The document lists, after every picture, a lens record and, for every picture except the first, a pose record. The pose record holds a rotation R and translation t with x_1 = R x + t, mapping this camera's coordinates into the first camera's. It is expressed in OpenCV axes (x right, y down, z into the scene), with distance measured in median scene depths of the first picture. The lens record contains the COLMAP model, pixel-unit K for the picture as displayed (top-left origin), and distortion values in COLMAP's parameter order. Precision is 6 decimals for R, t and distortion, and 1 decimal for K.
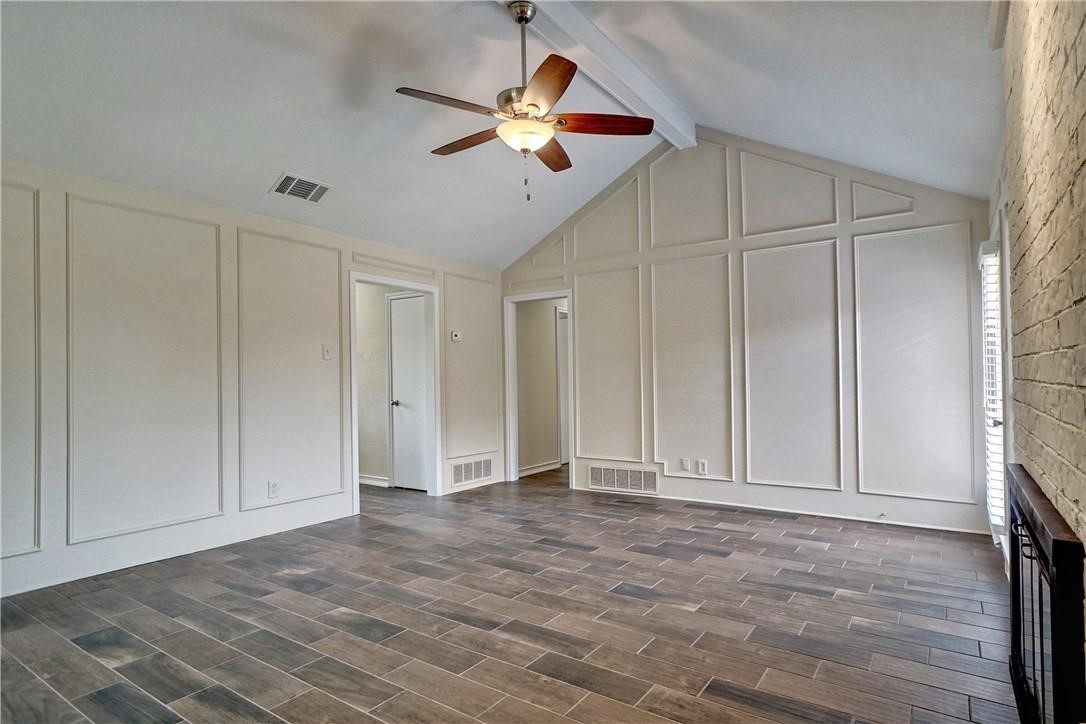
lens RADIAL K [[574.3, 0, 568.2], [0, 574.3, 378.5], [0, 0, 1]] dist [-0.006618, -0.001924]
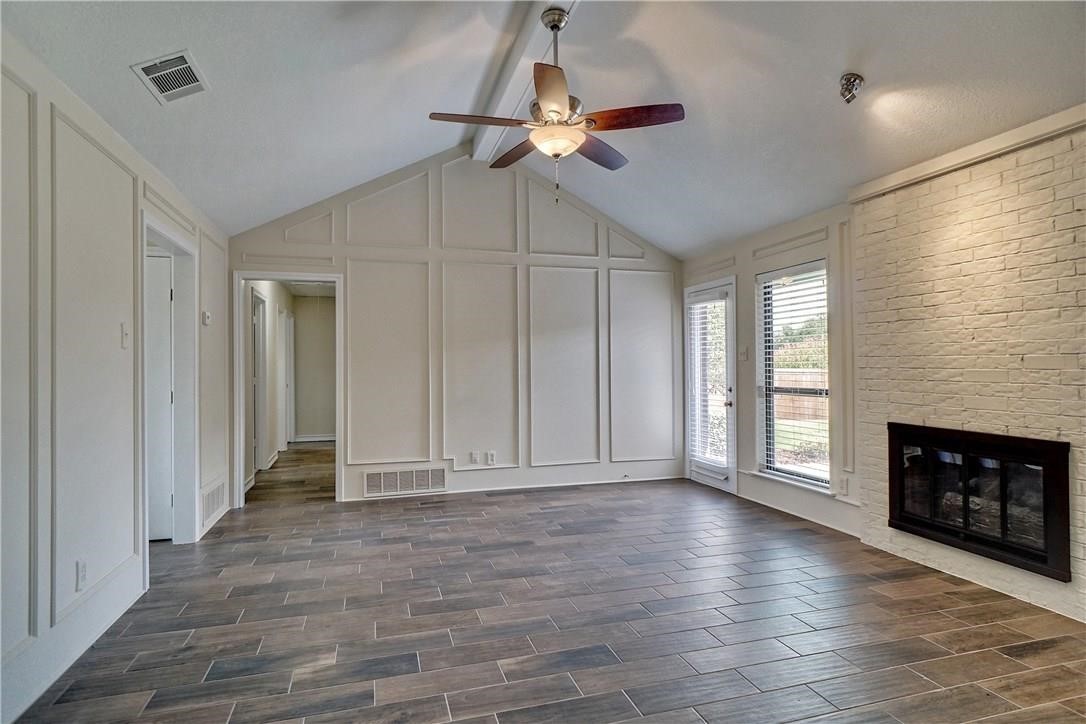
lens RADIAL K [[574.3, 0, 546.1], [0, 574.3, 365.0], [0, 0, 1]] dist [-0.006618, -0.001924]
pose [[0.638149, 0.010095, 0.769847, -0.686663], [-0.003399, 0.999941, -0.010294, -0.012900], [-0.769905, 0.003952, 0.638146, 0.289962]]
